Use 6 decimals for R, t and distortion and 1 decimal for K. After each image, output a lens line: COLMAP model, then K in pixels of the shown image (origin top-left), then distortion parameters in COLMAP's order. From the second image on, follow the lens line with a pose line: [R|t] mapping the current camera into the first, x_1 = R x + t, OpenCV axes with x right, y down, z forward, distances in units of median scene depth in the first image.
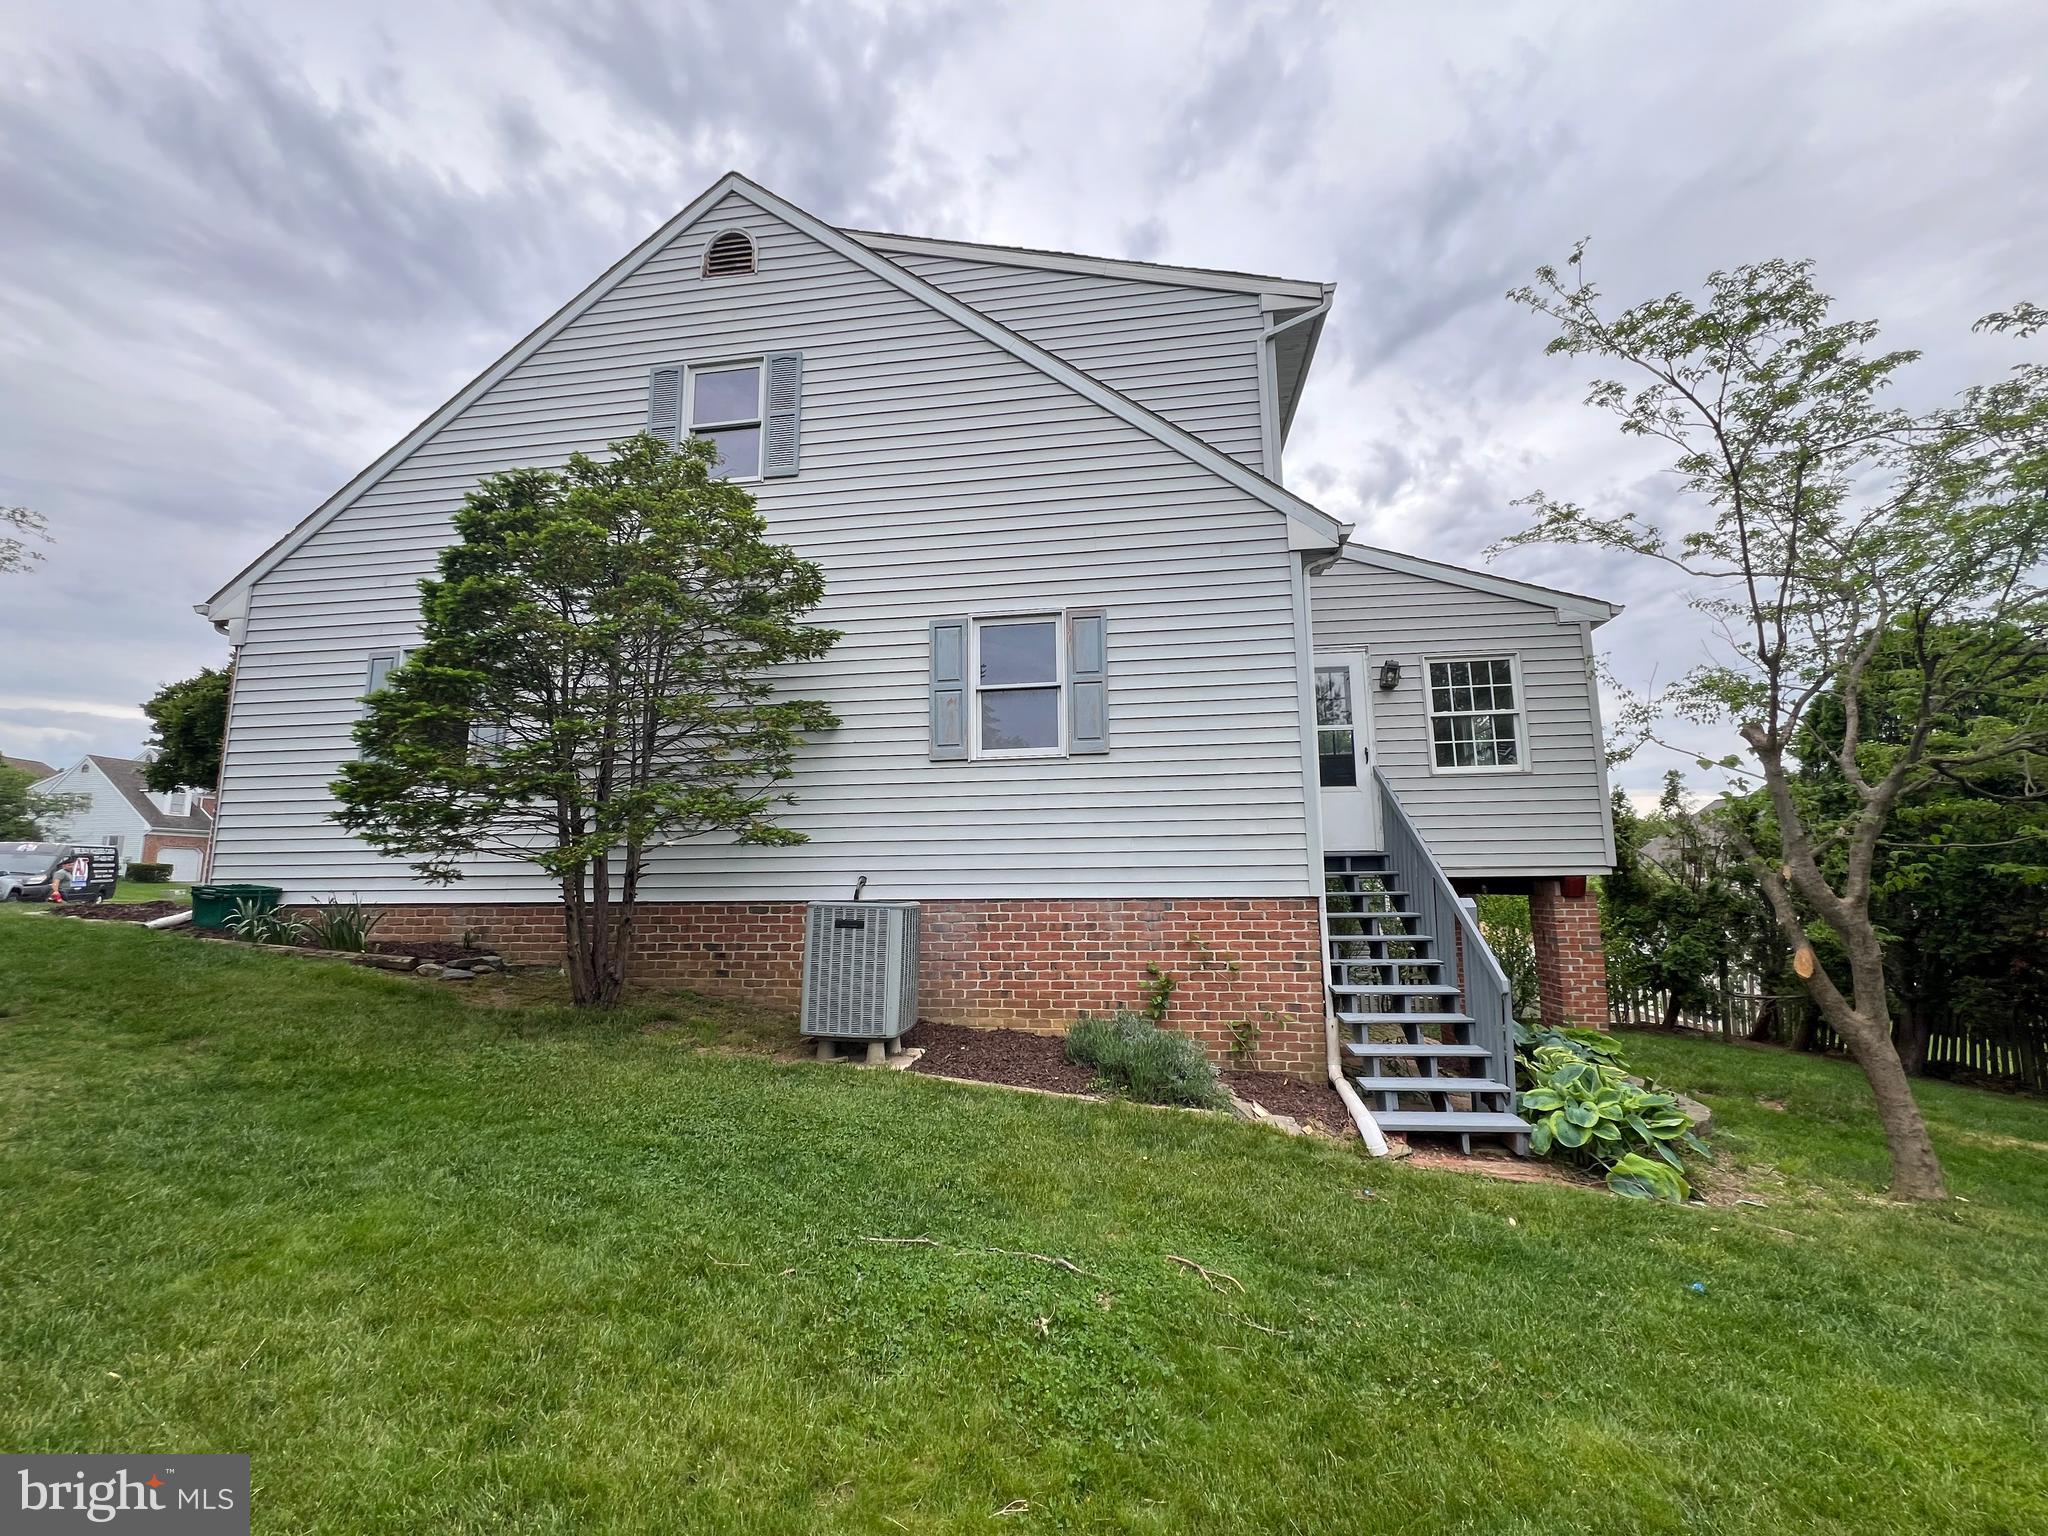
lens RADIAL K [[818.8, 0, 1021.6], [0, 818.8, 766.6], [0, 0, 1]] dist [-0.002748, 0.000846]
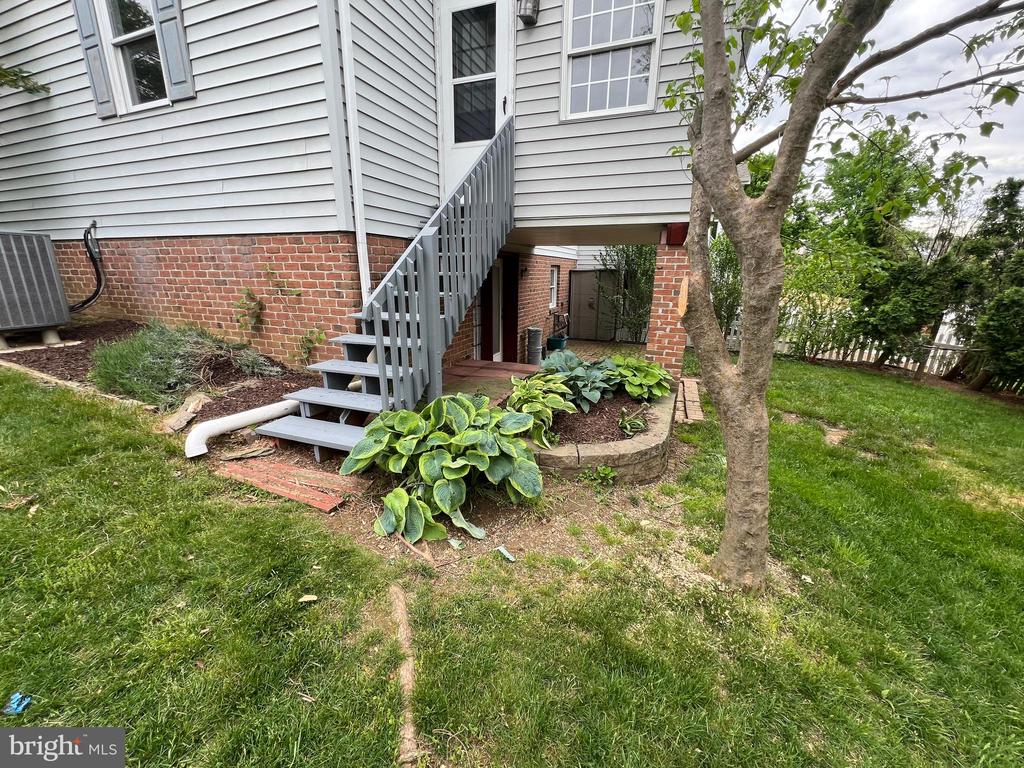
lens RADIAL K [[409.4, 0, 513.8], [0, 409.4, 383.3], [0, 0, 1]] dist [-0.002748, 0.000846]
pose [[0.972947, 0.080519, -0.216544, 0.665650], [0.013022, 0.916697, 0.399371, 0.121333], [0.230662, -0.391387, 0.890849, 0.453243]]
